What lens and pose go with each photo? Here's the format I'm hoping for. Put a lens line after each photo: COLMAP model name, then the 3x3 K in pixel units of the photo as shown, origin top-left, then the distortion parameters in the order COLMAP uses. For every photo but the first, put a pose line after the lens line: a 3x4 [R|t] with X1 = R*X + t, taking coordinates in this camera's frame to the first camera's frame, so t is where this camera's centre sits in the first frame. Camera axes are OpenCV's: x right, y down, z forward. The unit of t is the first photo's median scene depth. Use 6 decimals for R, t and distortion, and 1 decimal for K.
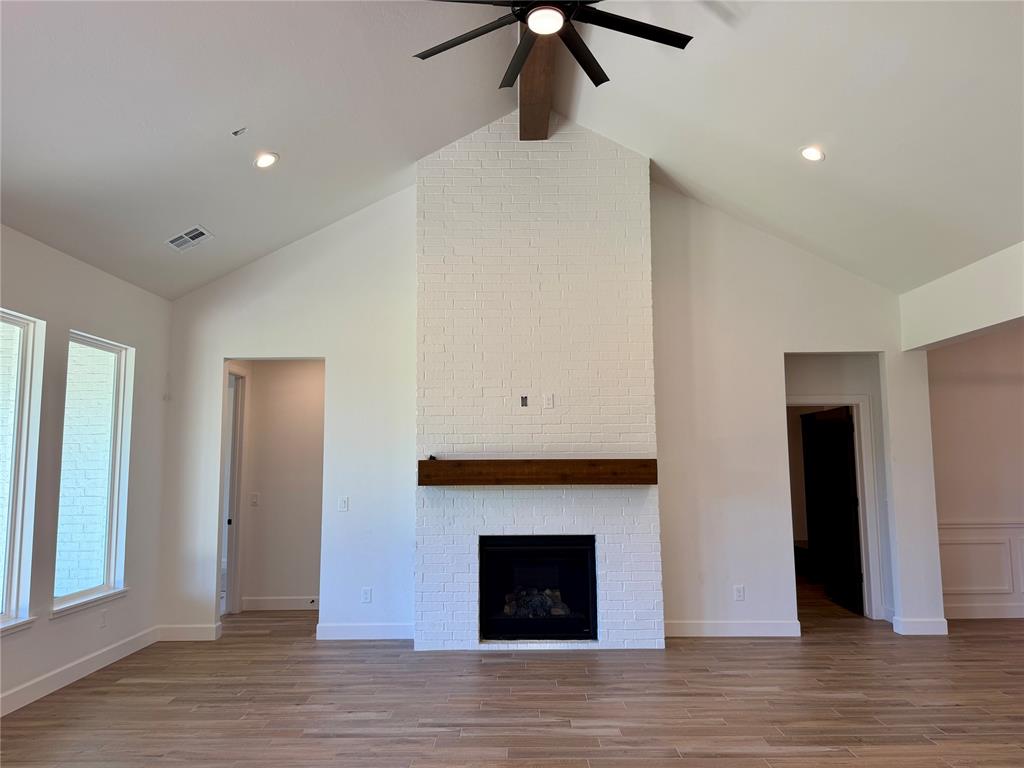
lens RADIAL K [[705.7, 0, 512.0], [0, 705.7, 384.0], [0, 0, 1]] dist [0.095562, -0.124307]
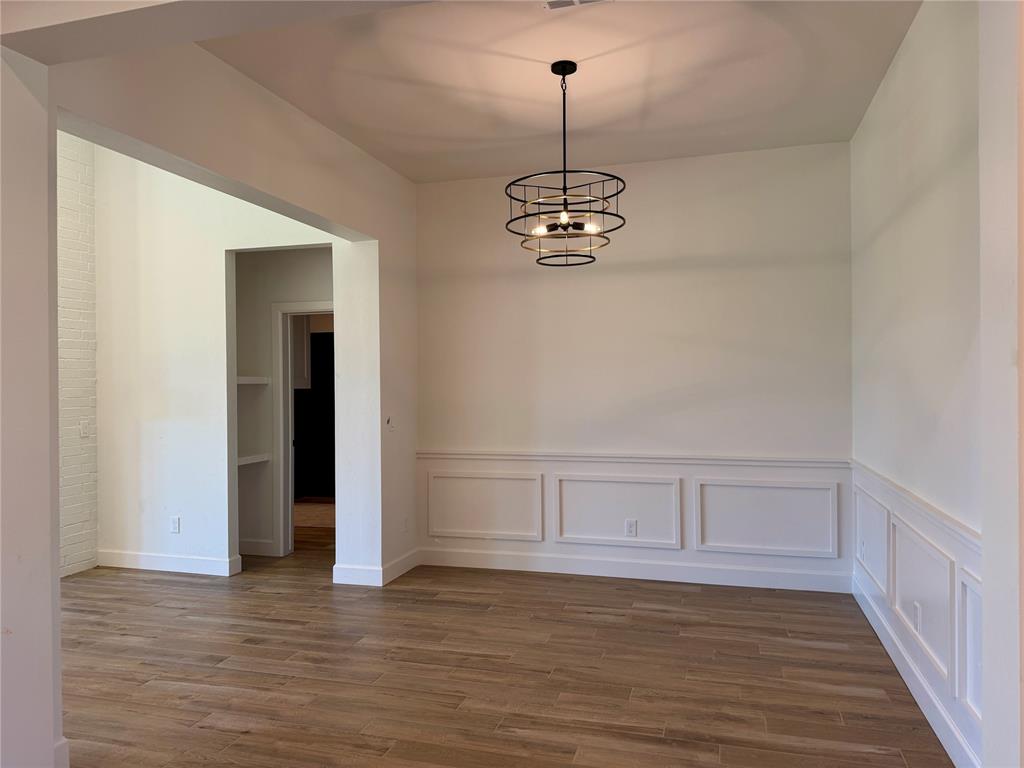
lens RADIAL K [[723.5, 0, 512.0], [0, 723.5, 384.0], [0, 0, 1]] dist [0.033672, -0.040991]
pose [[0.960853, 0.001792, -0.277054, 1.046200], [0.033549, 0.991868, 0.122769, 0.020211], [0.275021, -0.127258, 0.952979, 0.285867]]
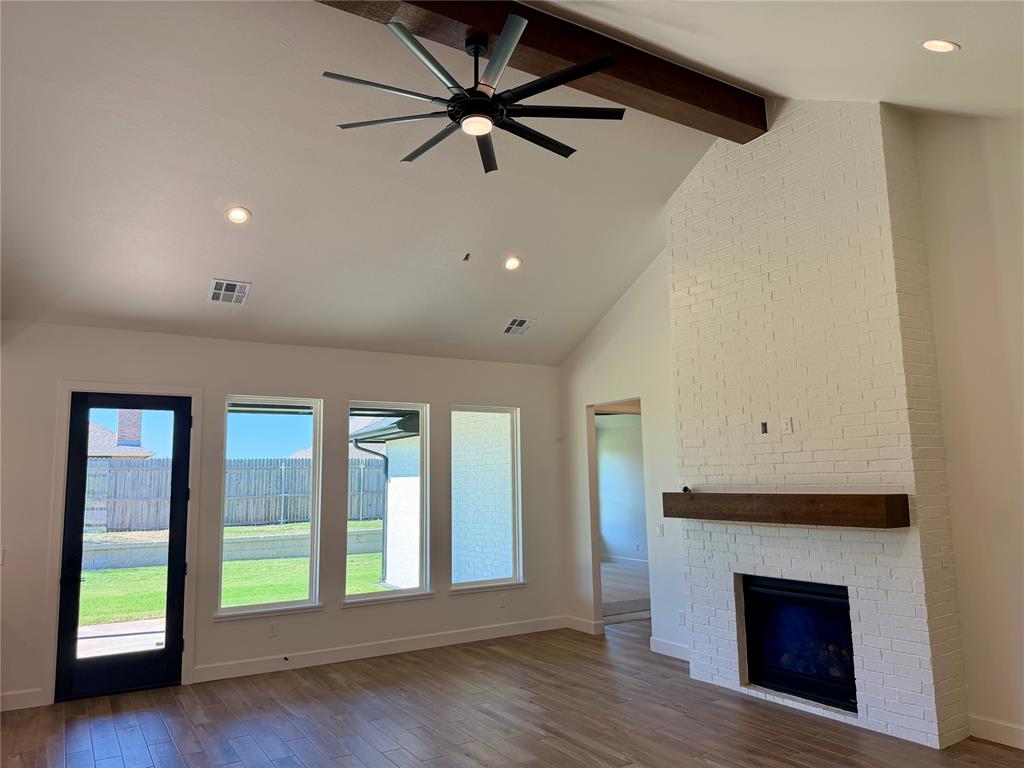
lens RADIAL K [[723.5, 0, 512.0], [0, 723.5, 384.0], [0, 0, 1]] dist [0.033672, -0.040991]
pose [[0.537491, -0.114170, -0.835505, 0.645642], [0.113073, 0.991603, -0.062759, -0.009541], [0.835654, -0.060741, 0.545887, 0.237015]]
